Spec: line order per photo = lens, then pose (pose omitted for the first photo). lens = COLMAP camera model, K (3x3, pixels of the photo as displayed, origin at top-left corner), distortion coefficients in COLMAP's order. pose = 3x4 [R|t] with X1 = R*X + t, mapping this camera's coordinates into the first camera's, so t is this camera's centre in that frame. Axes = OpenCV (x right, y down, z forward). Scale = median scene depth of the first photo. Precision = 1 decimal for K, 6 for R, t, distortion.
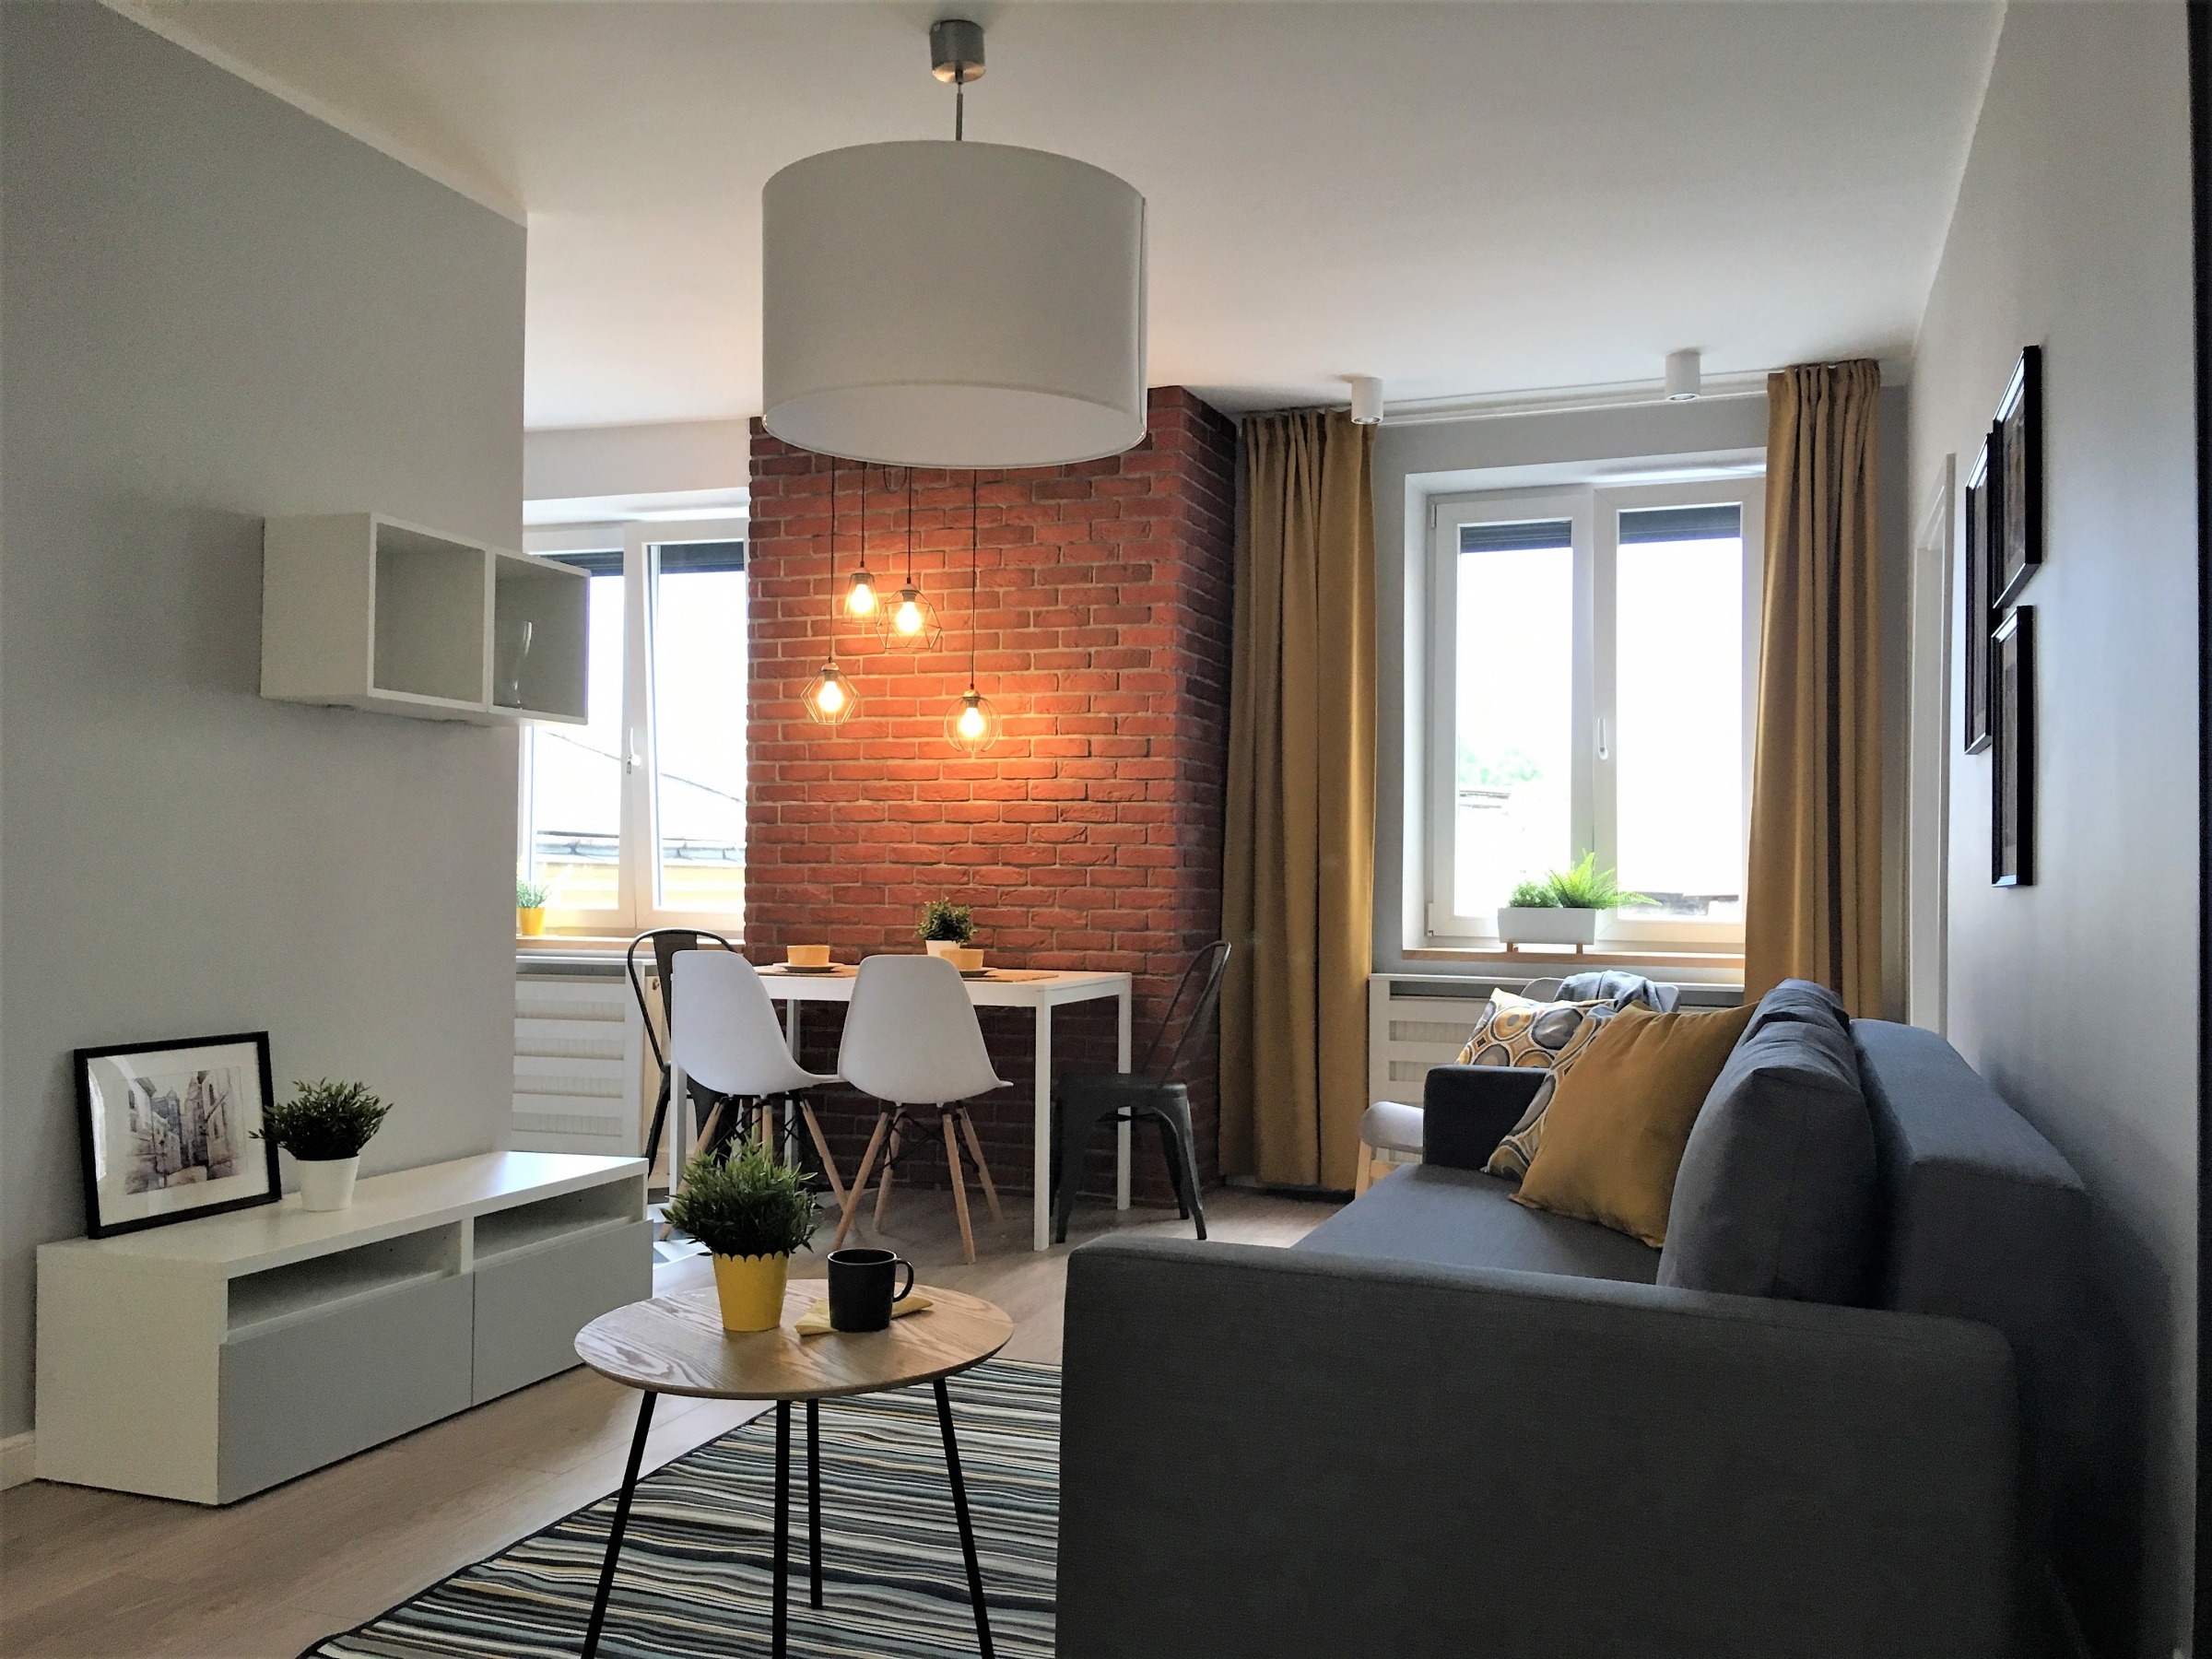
lens RADIAL K [[1868.1, 0, 1106.0], [0, 1868.1, 829.5], [0, 0, 1]] dist [0.130195, -0.207933]
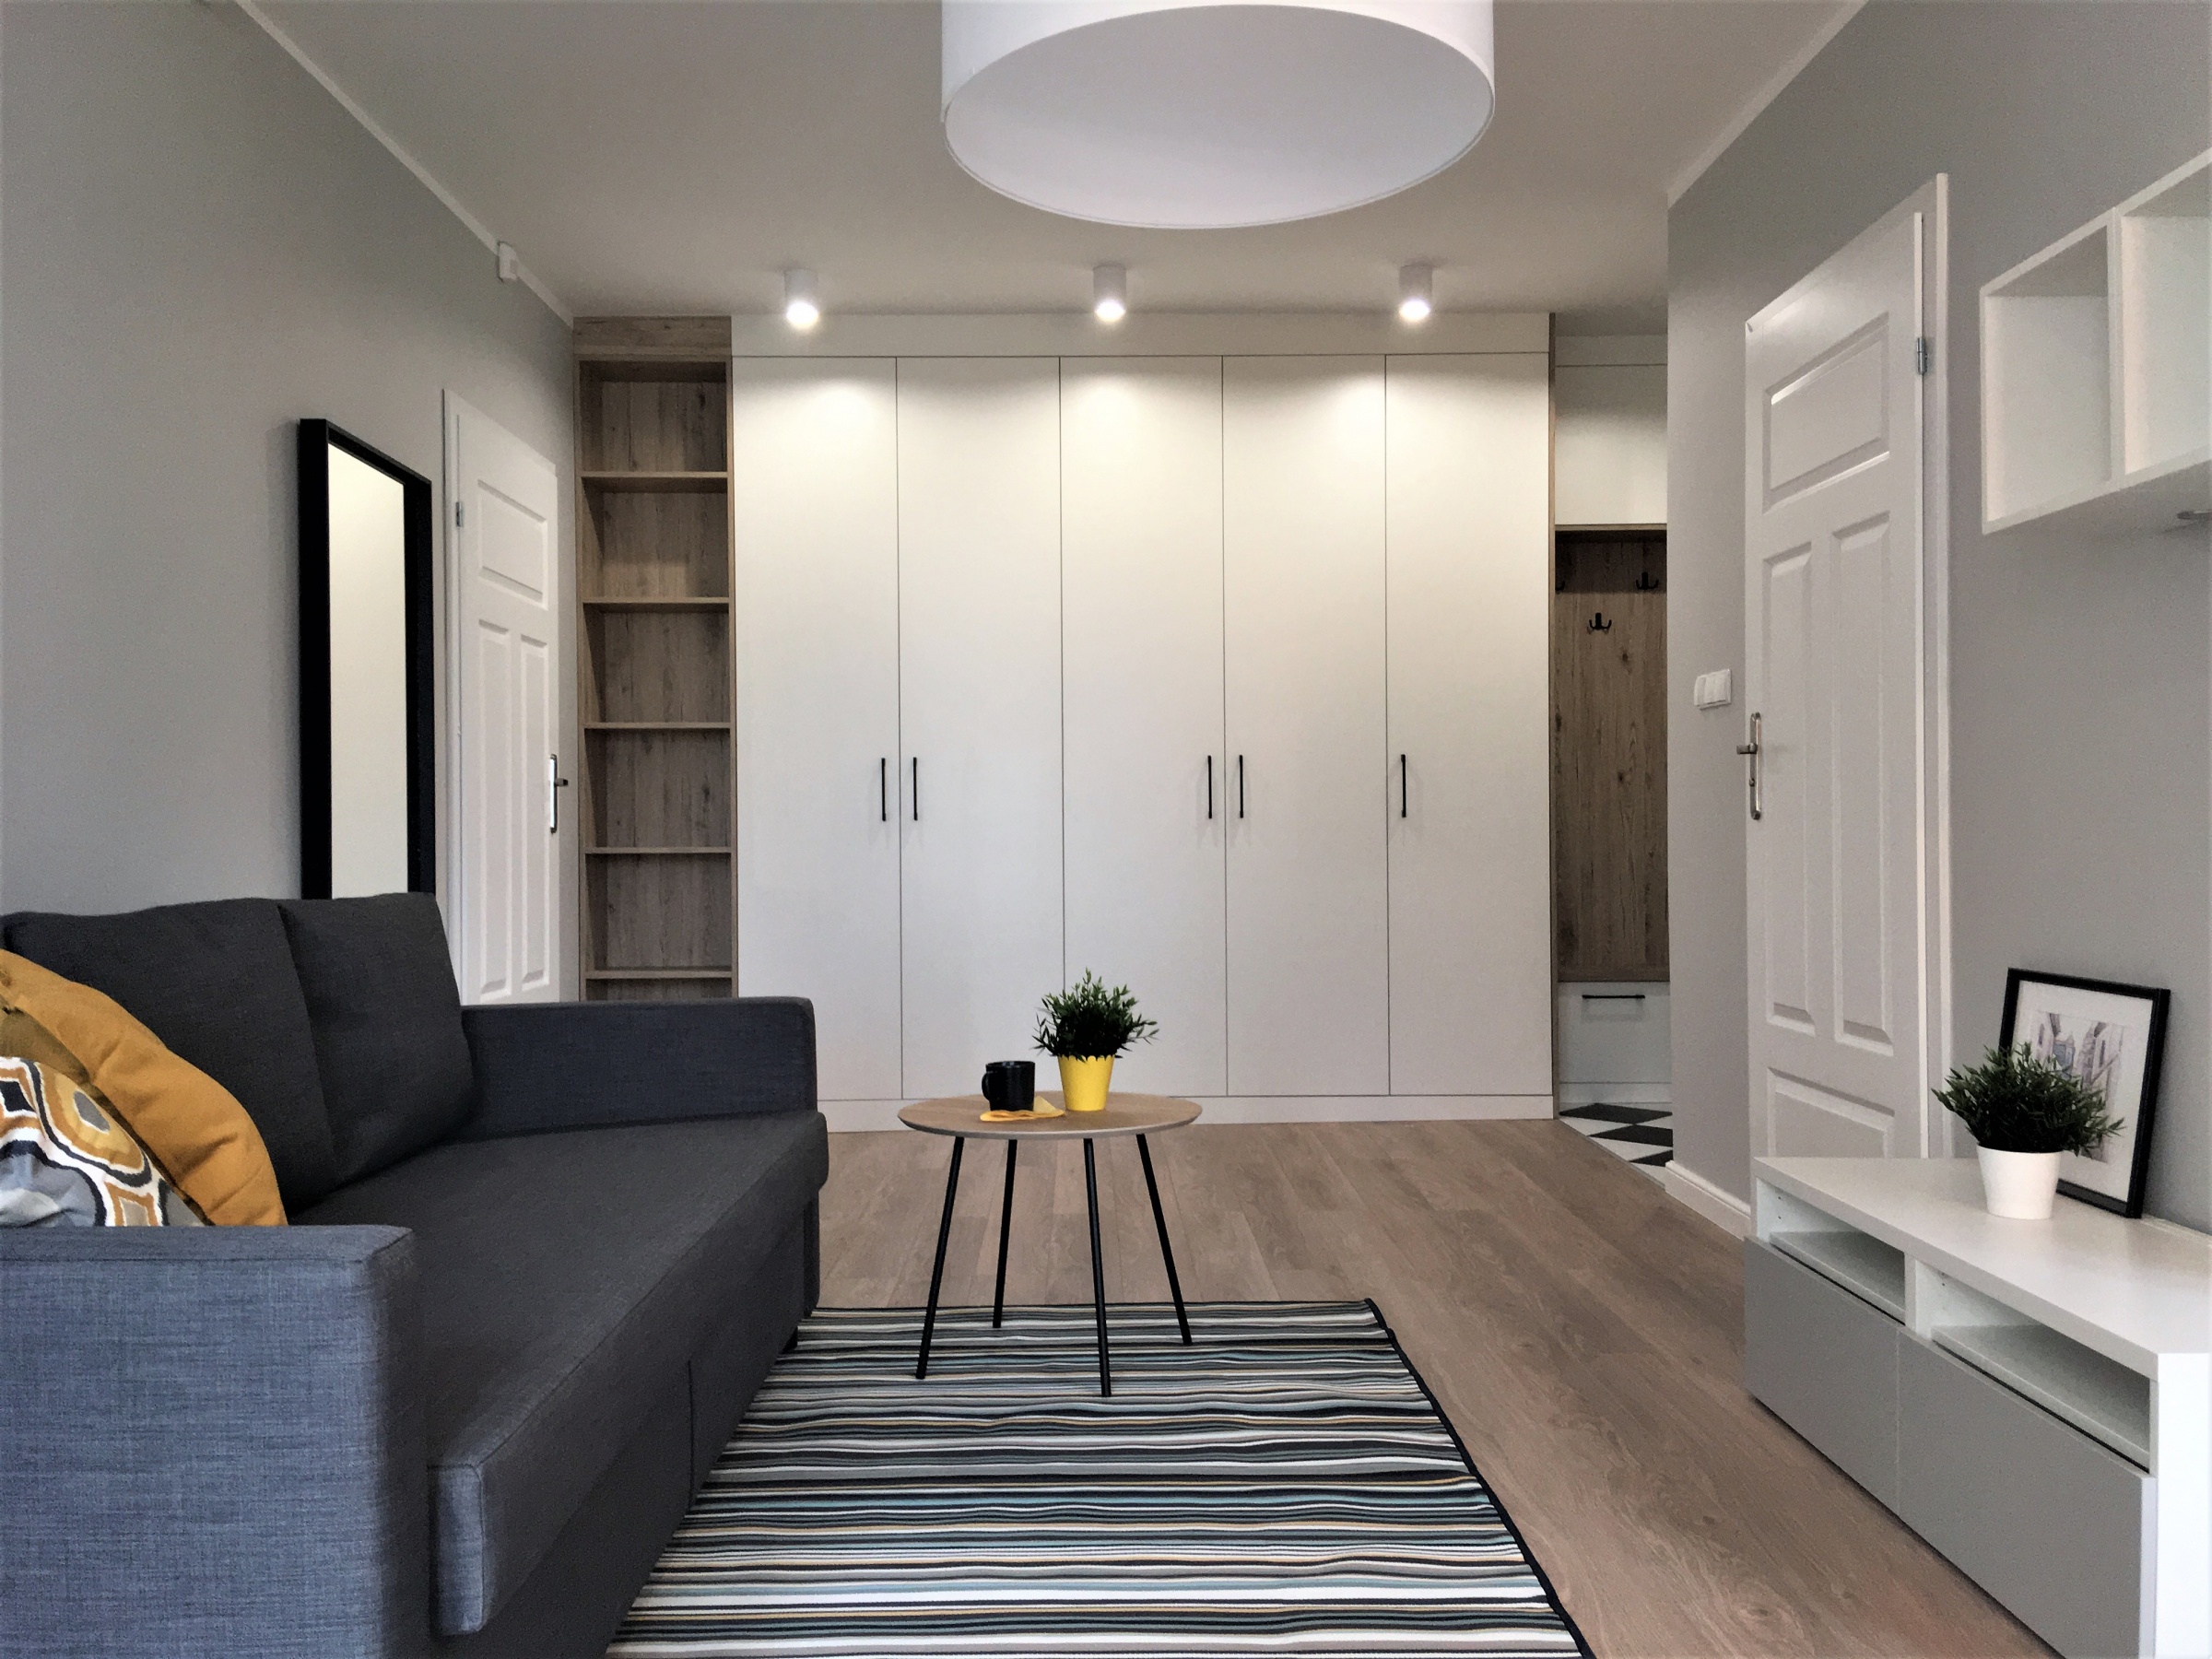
lens RADIAL K [[1868.1, 0, 1106.0], [0, 1868.1, 829.5], [0, 0, 1]] dist [0.130195, -0.207933]
pose [[-0.933199, -0.006827, -0.359295, 0.124306], [0.004720, 0.999500, -0.031252, 0.040424], [0.359329, -0.030860, -0.932700, 0.950375]]
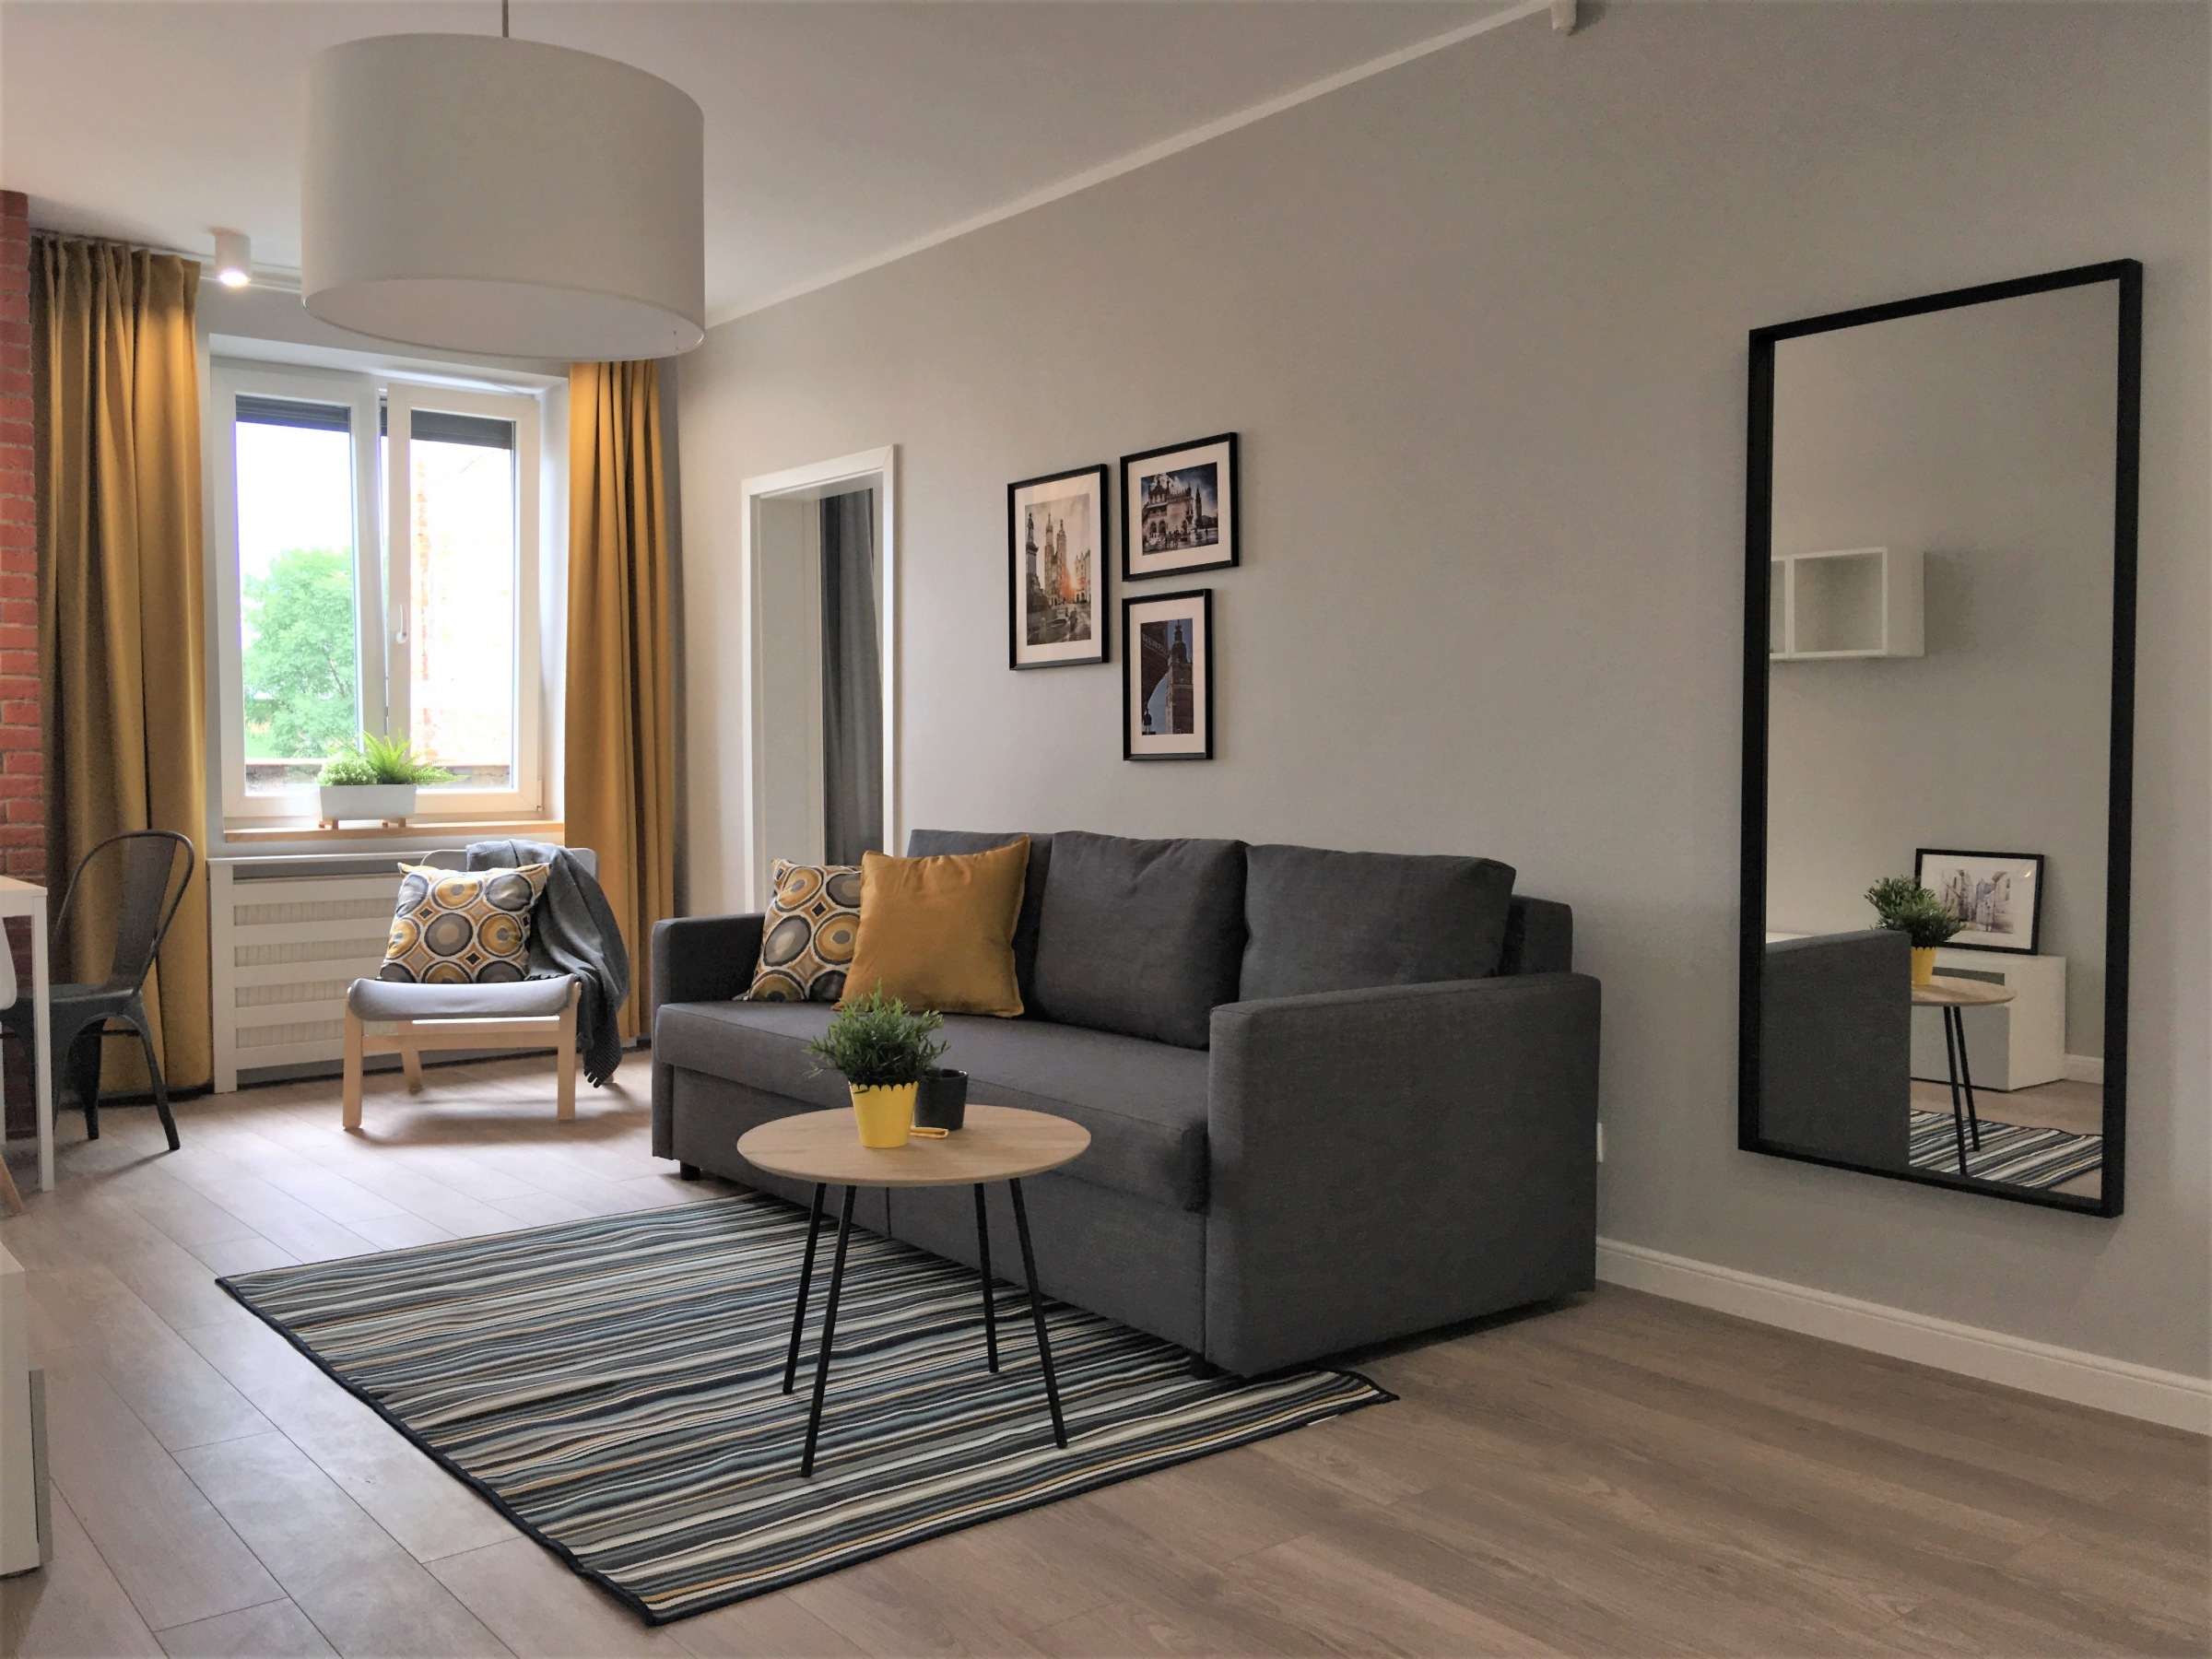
lens RADIAL K [[1868.1, 0, 1106.0], [0, 1868.1, 829.5], [0, 0, 1]] dist [0.130195, -0.207933]
pose [[0.515851, -0.045888, 0.855448, -0.469481], [-0.014680, 0.997944, 0.062384, -0.005551], [-0.856552, -0.044739, 0.514117, 0.113738]]
